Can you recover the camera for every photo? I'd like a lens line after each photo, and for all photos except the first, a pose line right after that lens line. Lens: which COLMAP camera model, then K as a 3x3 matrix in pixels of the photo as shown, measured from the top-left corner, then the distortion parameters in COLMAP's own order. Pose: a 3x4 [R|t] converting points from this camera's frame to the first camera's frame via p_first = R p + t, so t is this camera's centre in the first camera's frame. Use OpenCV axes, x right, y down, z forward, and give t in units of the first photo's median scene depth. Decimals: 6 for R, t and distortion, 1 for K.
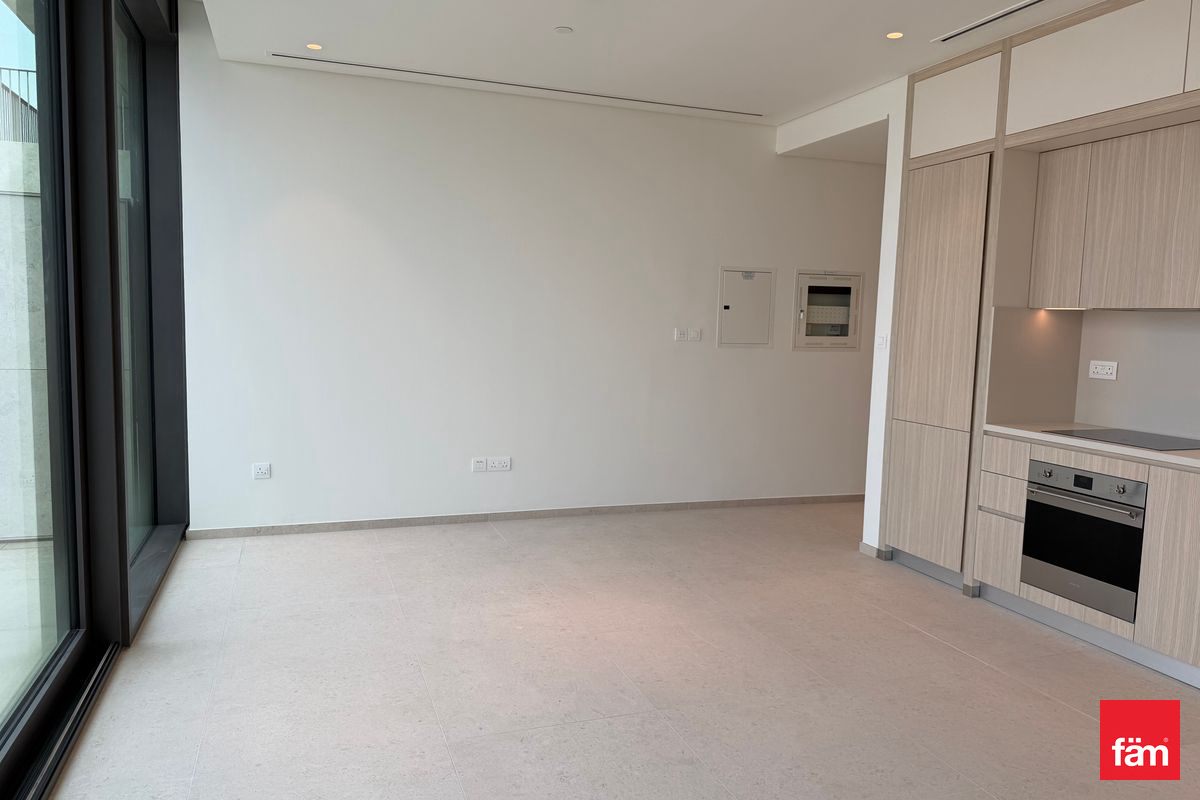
lens RADIAL K [[837.3, 0, 605.0], [0, 837.3, 402.3], [0, 0, 1]] dist [0.092544, -0.136302]
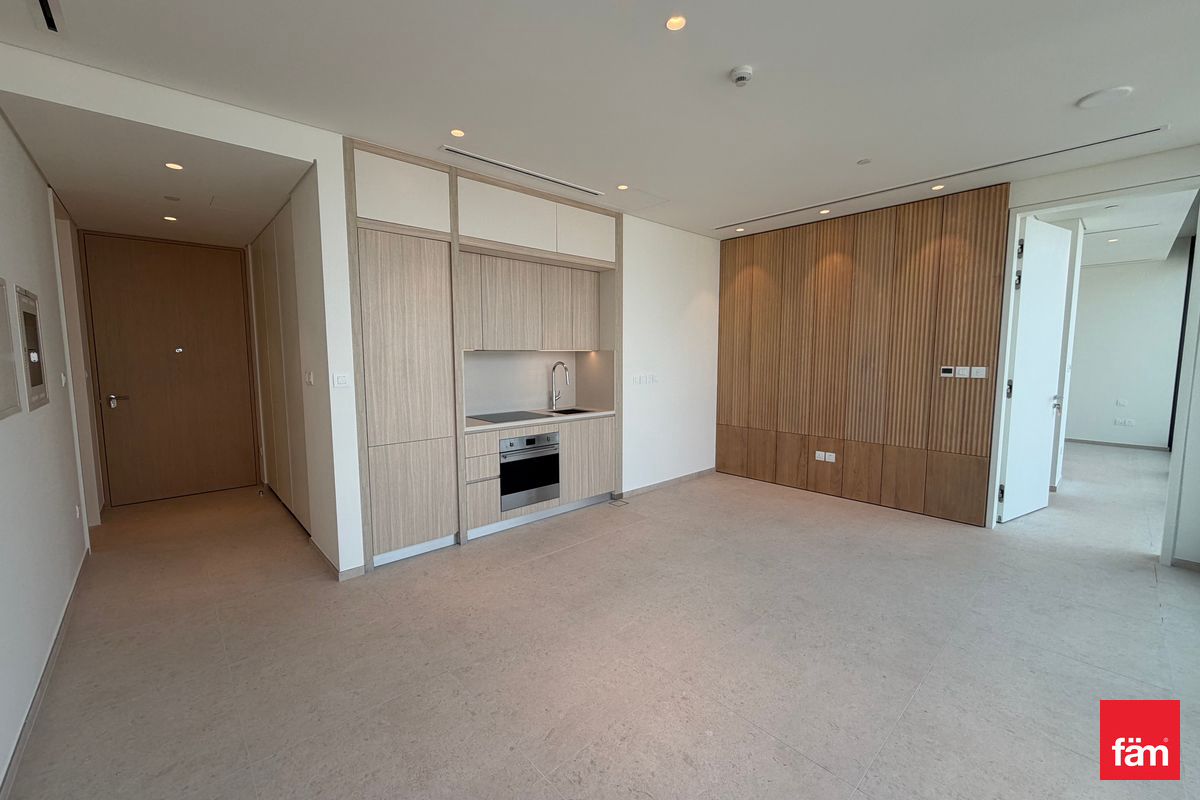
lens RADIAL K [[476.7, 0, 599.0], [0, 476.7, 400.3], [0, 0, 1]] dist [-0.000092, -0.000196]
pose [[-0.383549, -0.117323, 0.916038, -0.414910], [0.082152, 0.983631, 0.160378, -0.139707], [-0.919859, 0.136768, -0.367632, 1.101838]]
